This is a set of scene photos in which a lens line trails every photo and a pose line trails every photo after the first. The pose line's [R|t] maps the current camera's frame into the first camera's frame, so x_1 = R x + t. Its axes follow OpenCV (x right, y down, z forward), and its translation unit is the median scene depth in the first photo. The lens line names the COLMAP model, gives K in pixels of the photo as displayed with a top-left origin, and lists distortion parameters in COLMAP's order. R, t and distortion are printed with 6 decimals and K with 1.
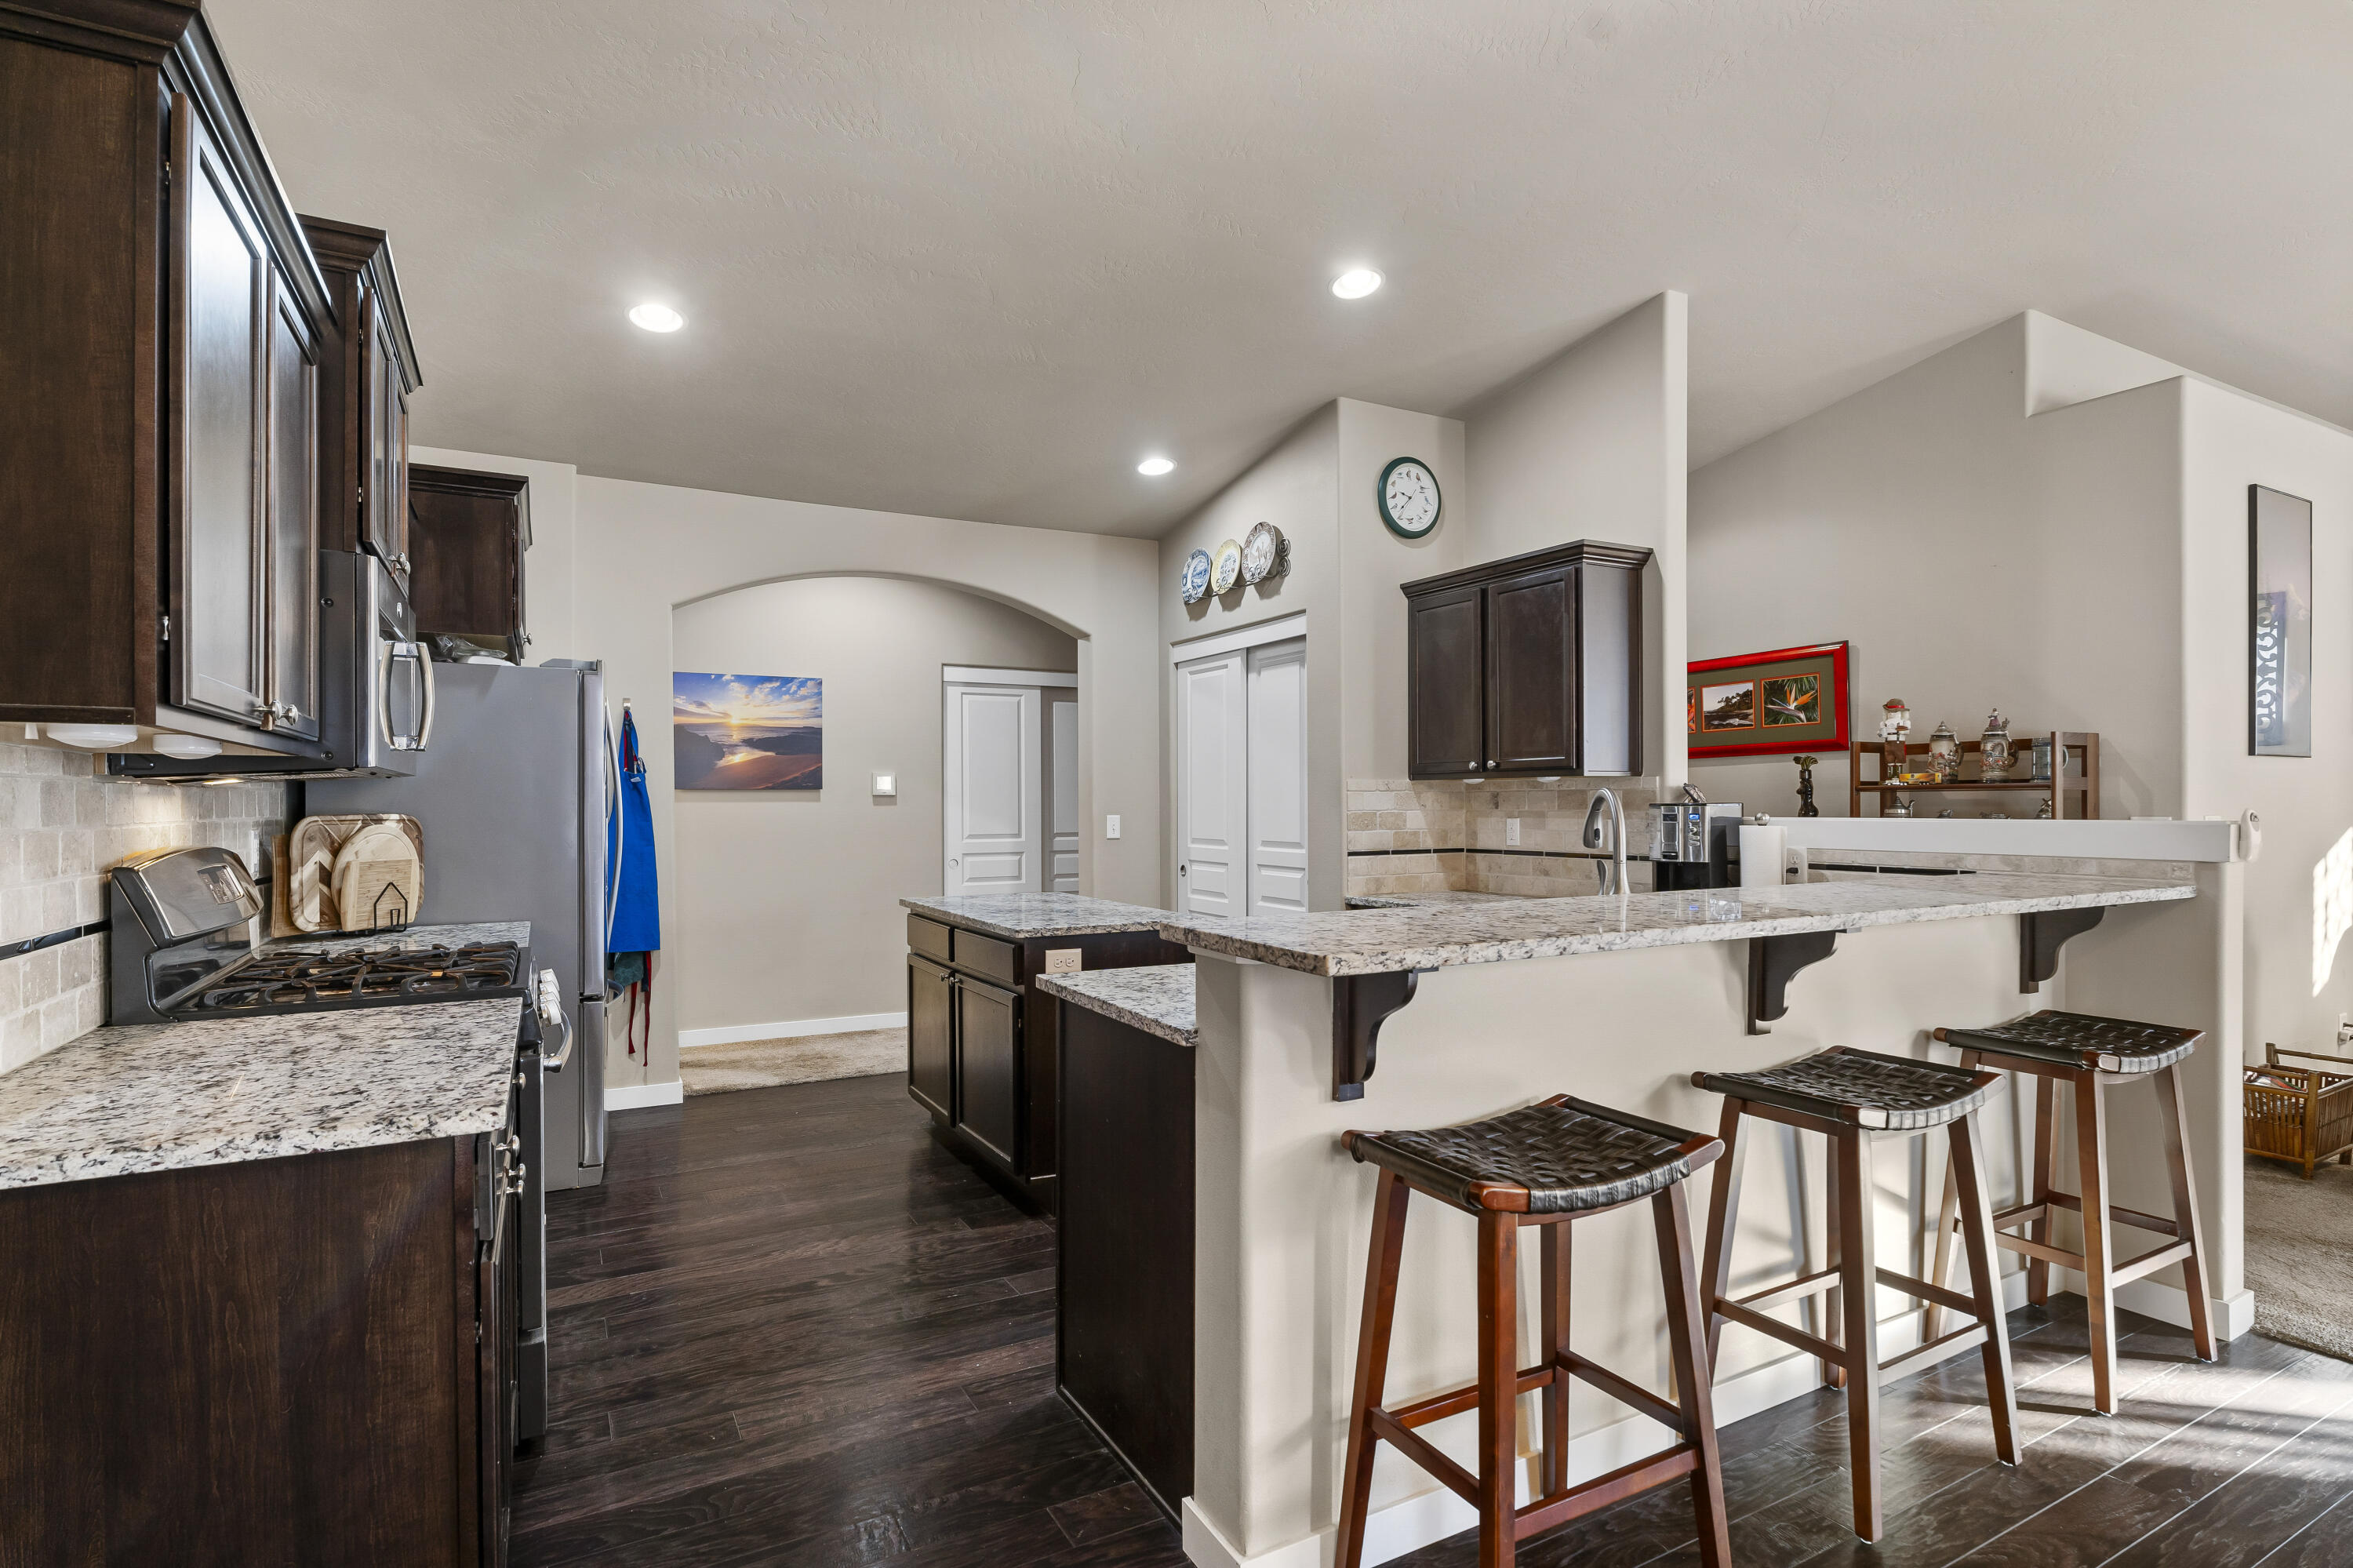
lens RADIAL K [[1166.5, 0, 1179.9], [0, 1166.5, 805.7], [0, 0, 1]] dist [-0.009776, 0.003195]
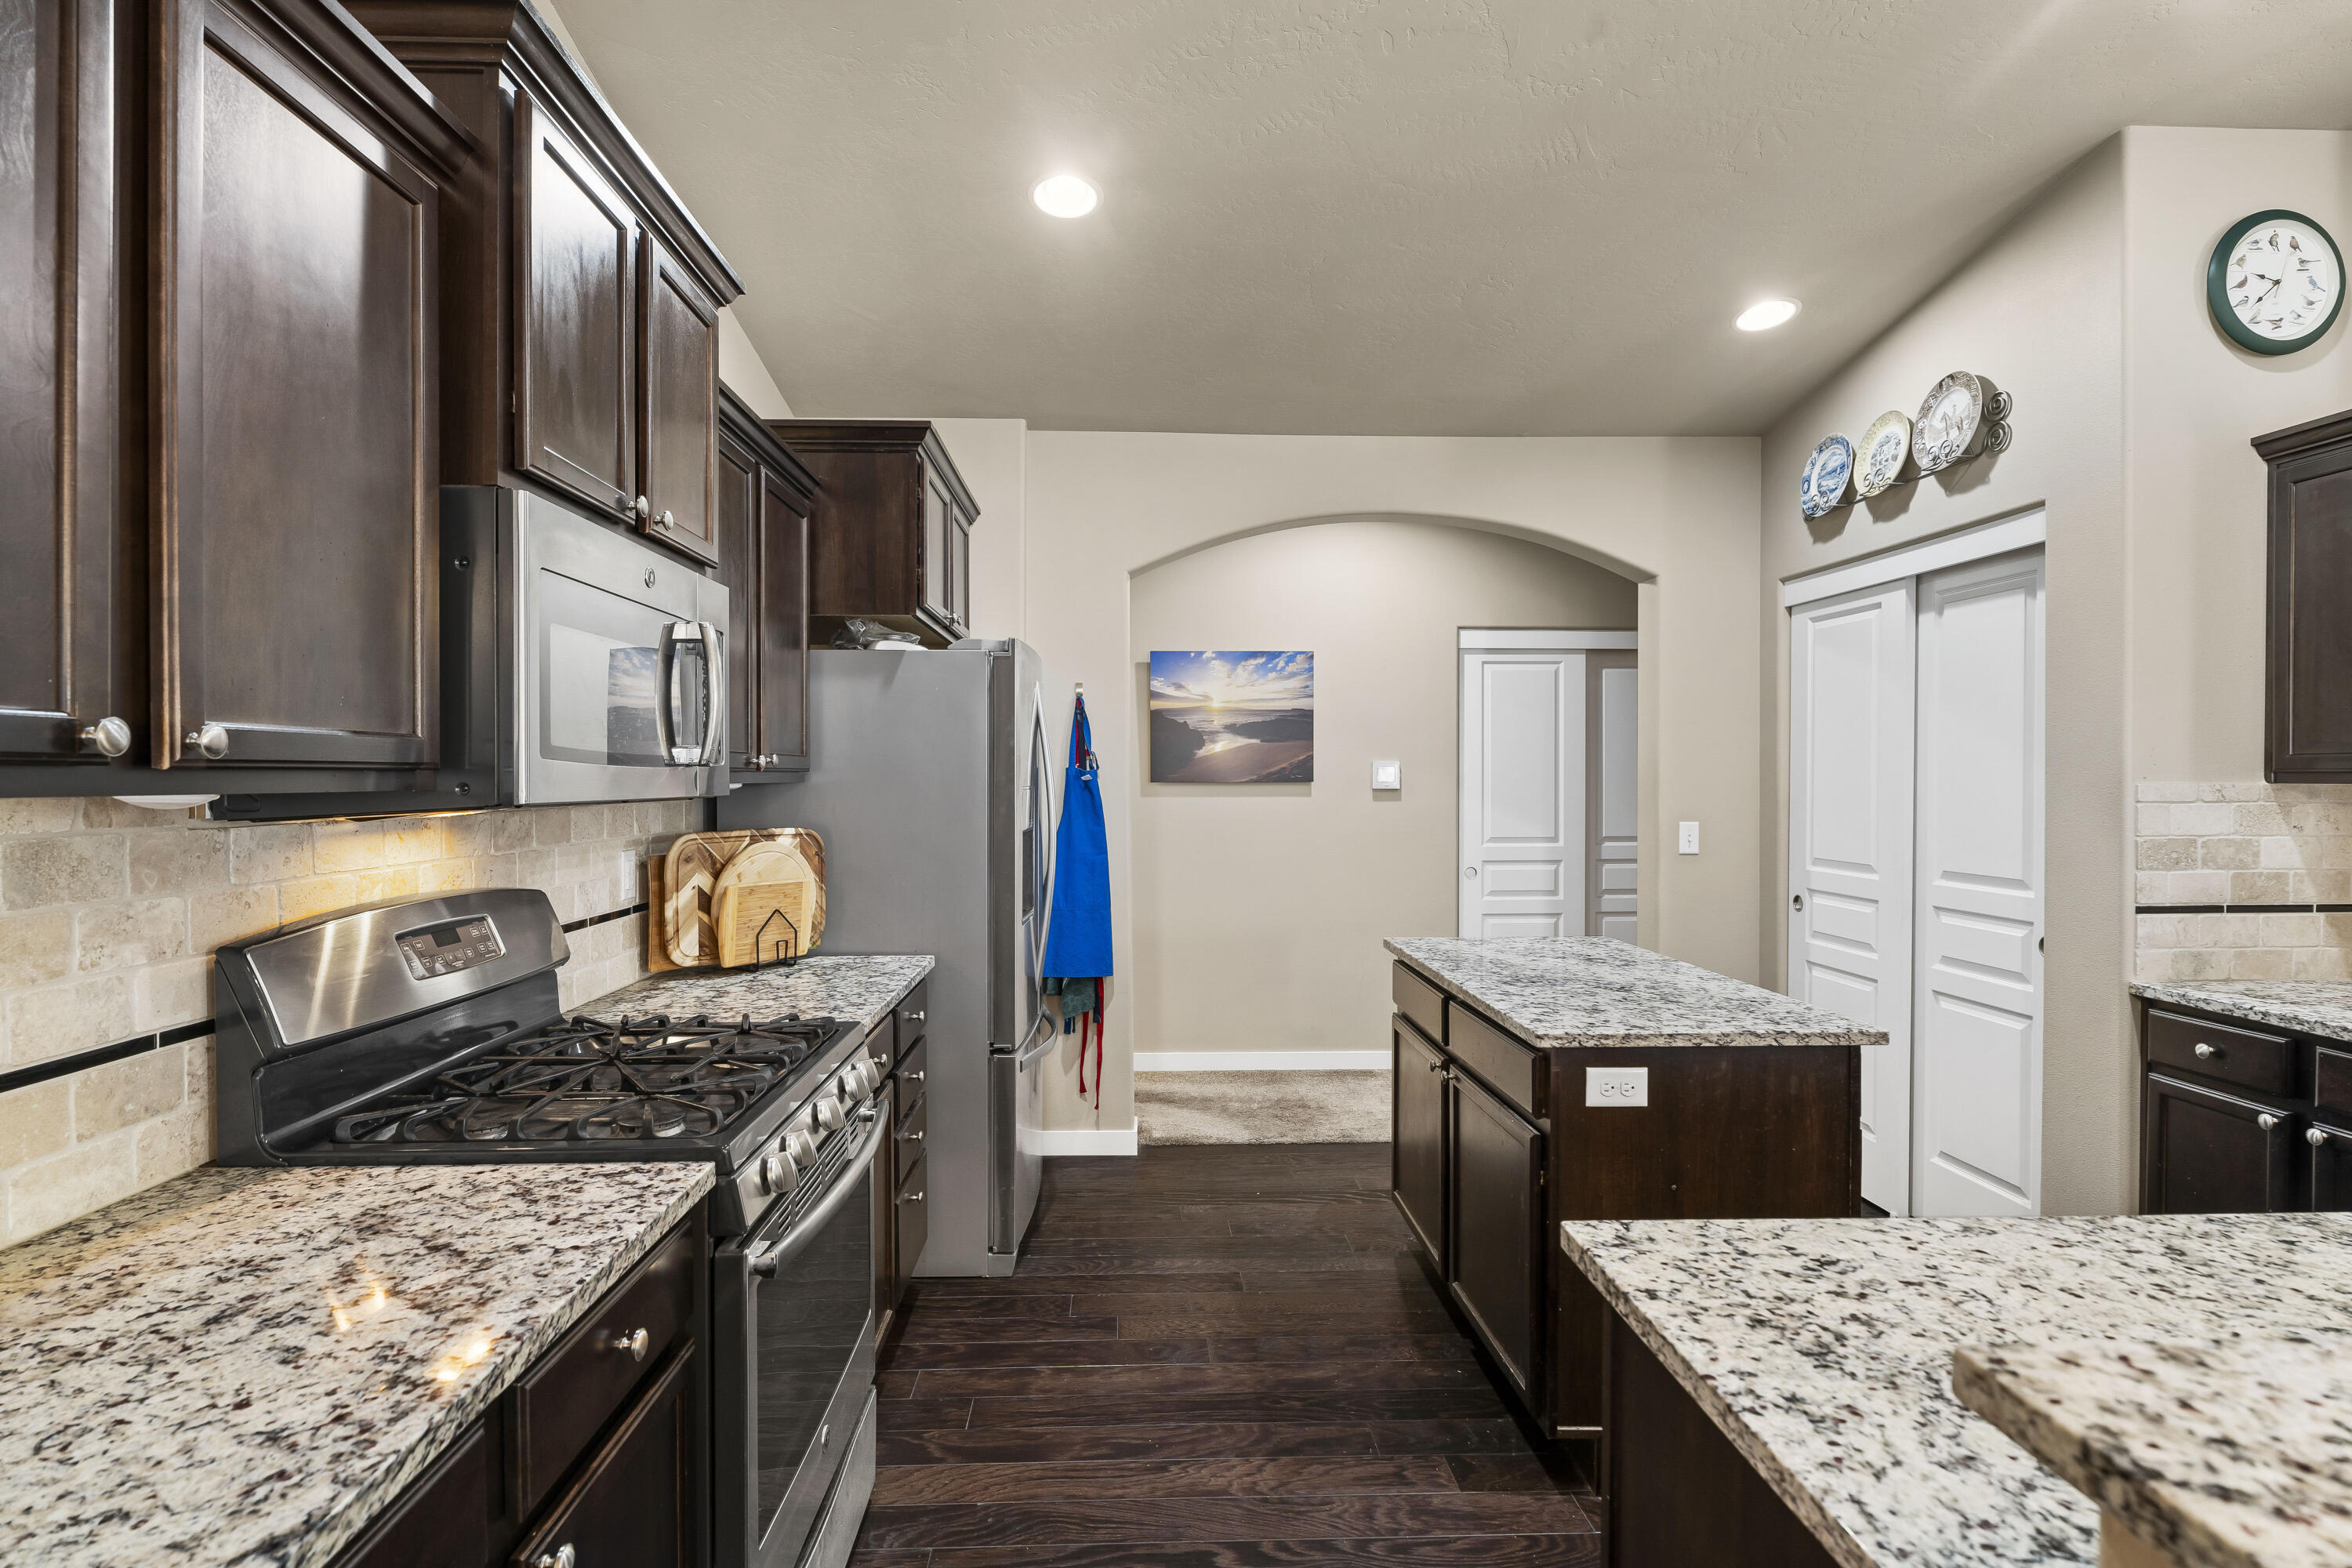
lens RADIAL K [[1166.0, 0, 1157.0], [0, 1166.0, 792.0], [0, 0, 1]] dist [-0.009776, 0.003195]
pose [[0.890139, 0.009272, -0.455594, -0.027429], [-0.004056, 0.999915, 0.012425, -0.022204], [0.455671, -0.009212, 0.890101, 0.251143]]
